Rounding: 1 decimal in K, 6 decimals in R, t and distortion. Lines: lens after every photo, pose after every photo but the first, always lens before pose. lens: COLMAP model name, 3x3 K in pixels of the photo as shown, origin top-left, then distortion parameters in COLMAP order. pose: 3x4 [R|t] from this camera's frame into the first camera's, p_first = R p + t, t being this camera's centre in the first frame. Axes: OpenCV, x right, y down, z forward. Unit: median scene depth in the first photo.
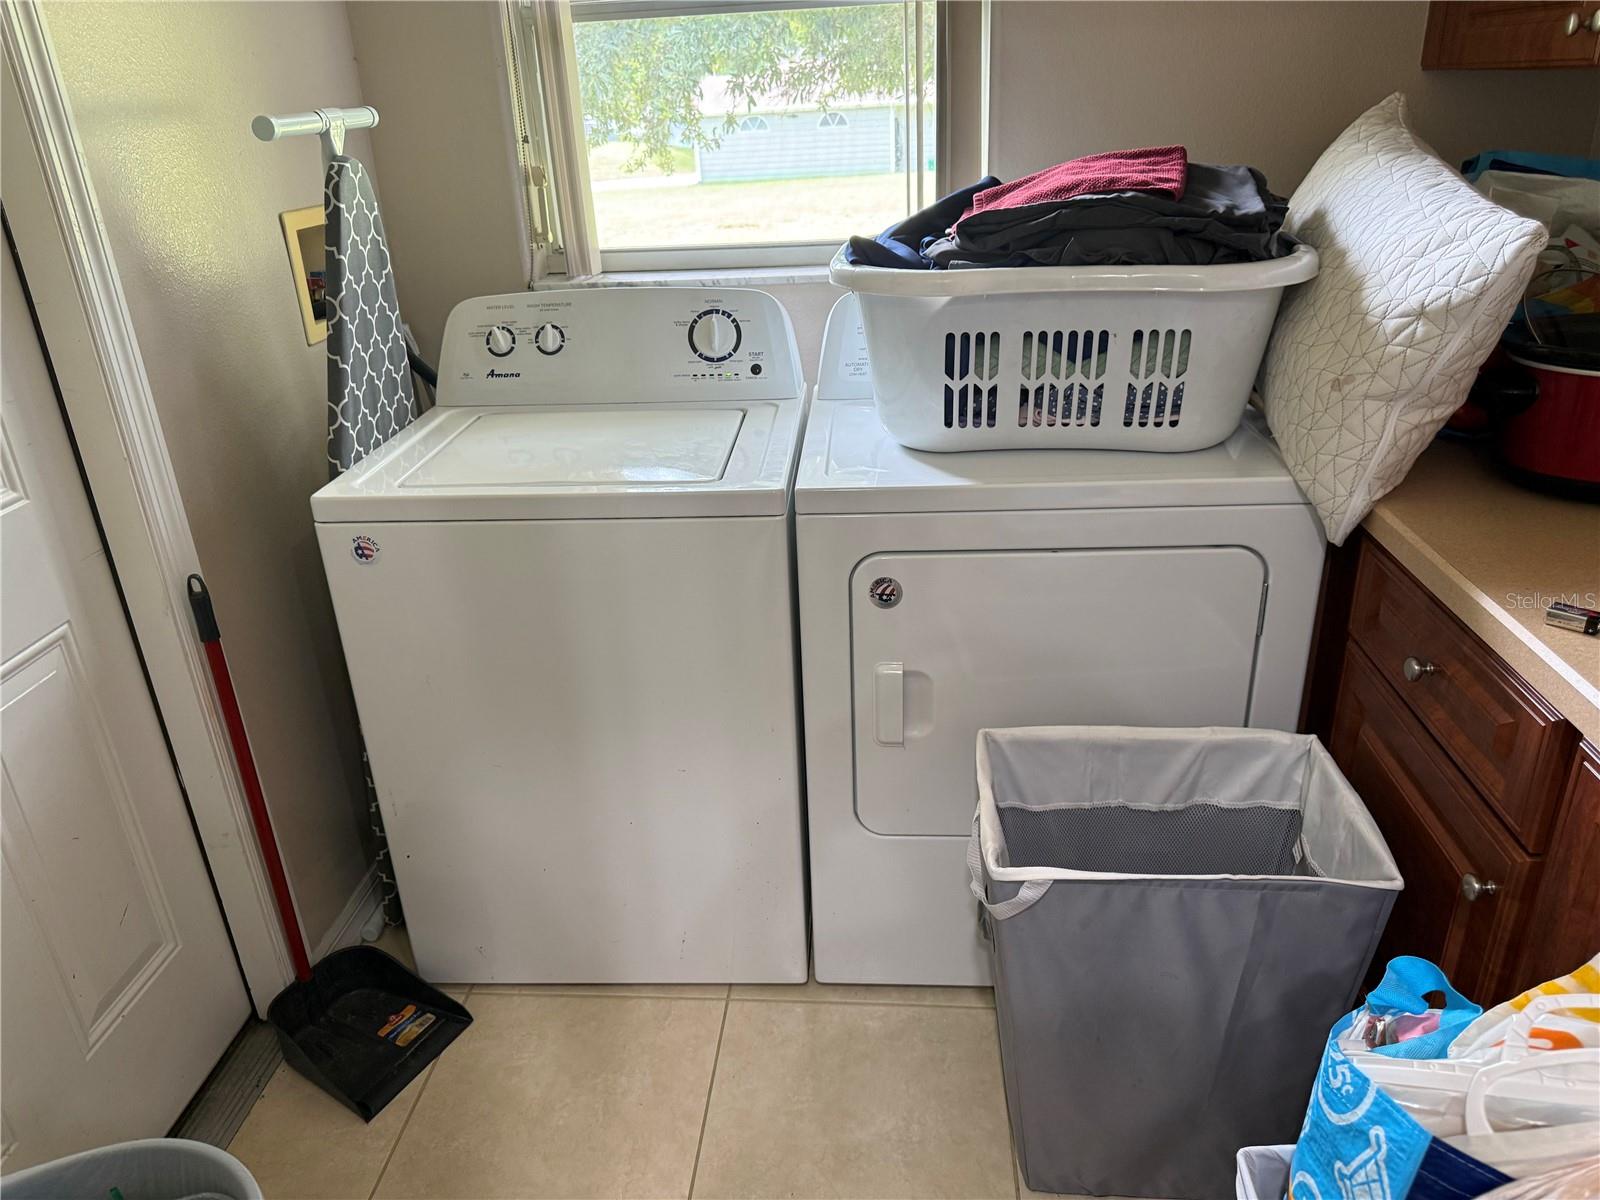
lens RADIAL K [[1104.1, 0, 805.5], [0, 1104.1, 565.2], [0, 0, 1]] dist [0.004056, -0.000811]
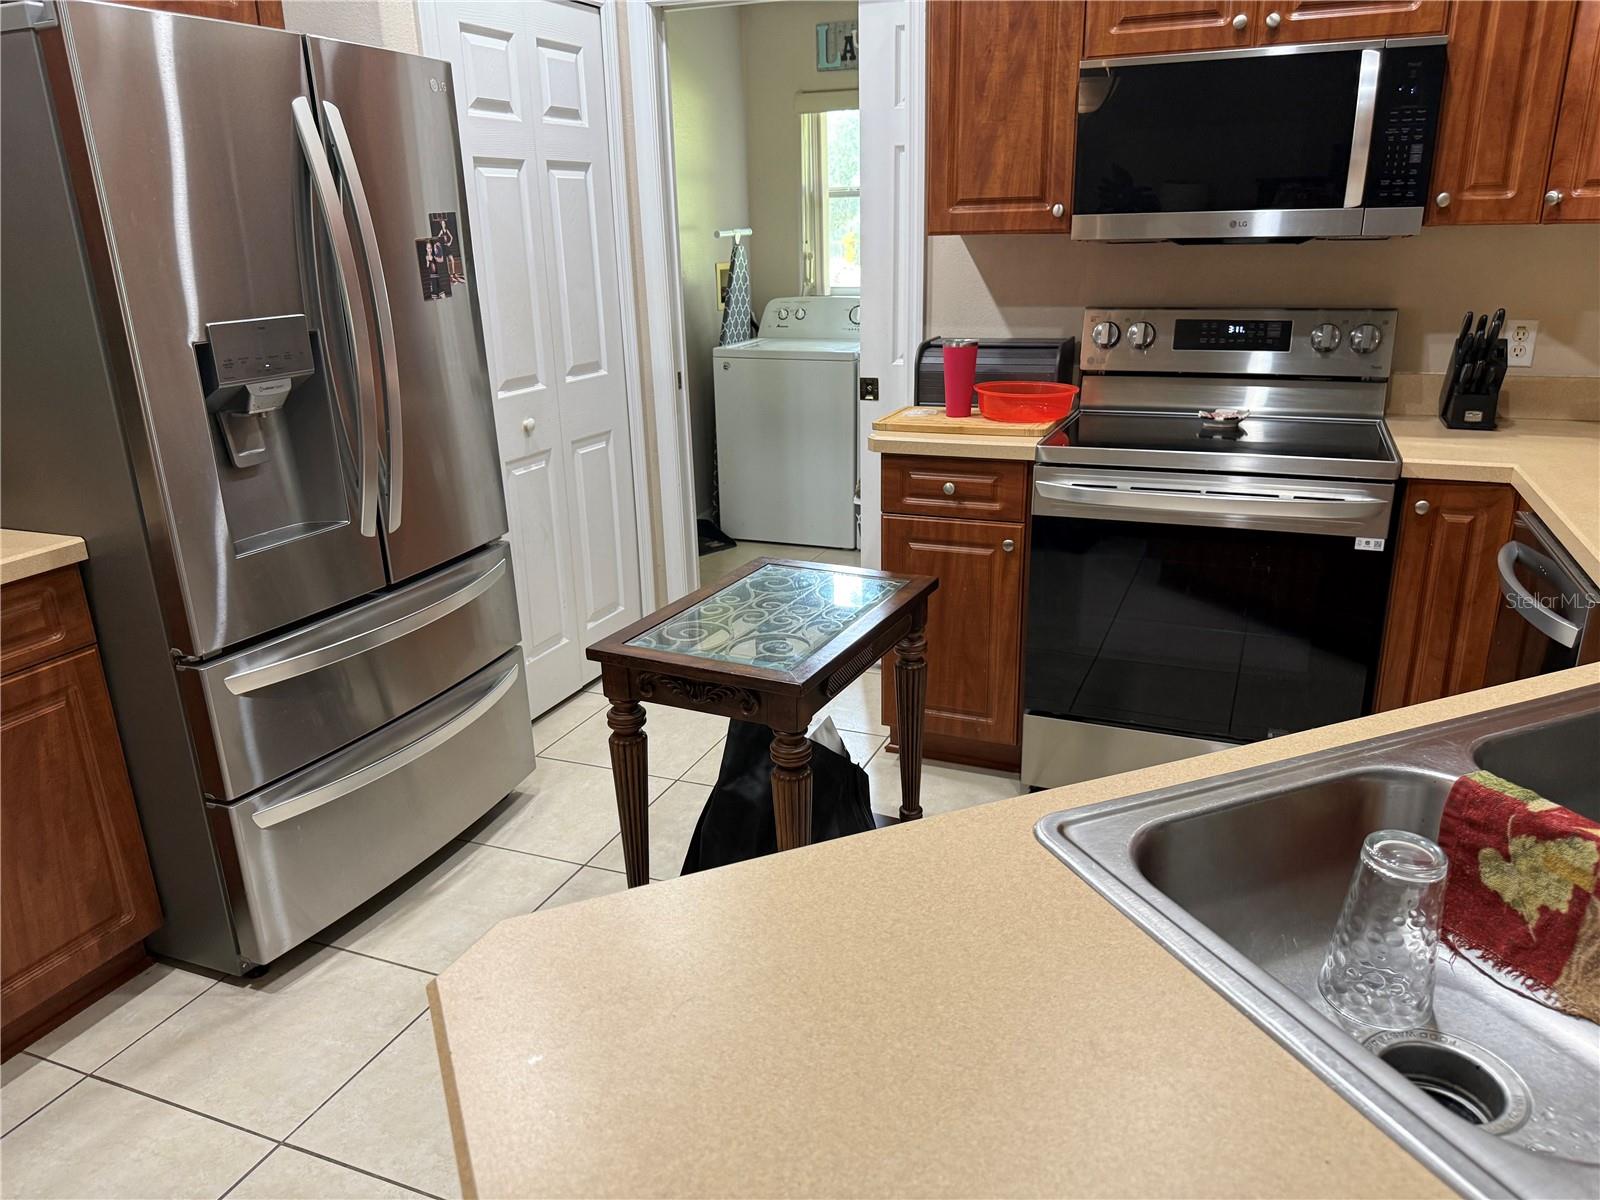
lens RADIAL K [[1136.3, 0, 804.9], [0, 1136.3, 611.4], [0, 0, 1]] dist [0.009356, -0.010711]
pose [[0.947611, 0.122034, -0.295196, 0.703421], [-0.142458, 0.988606, -0.048613, 0.662430], [0.285900, 0.088119, 0.954199, -1.618035]]
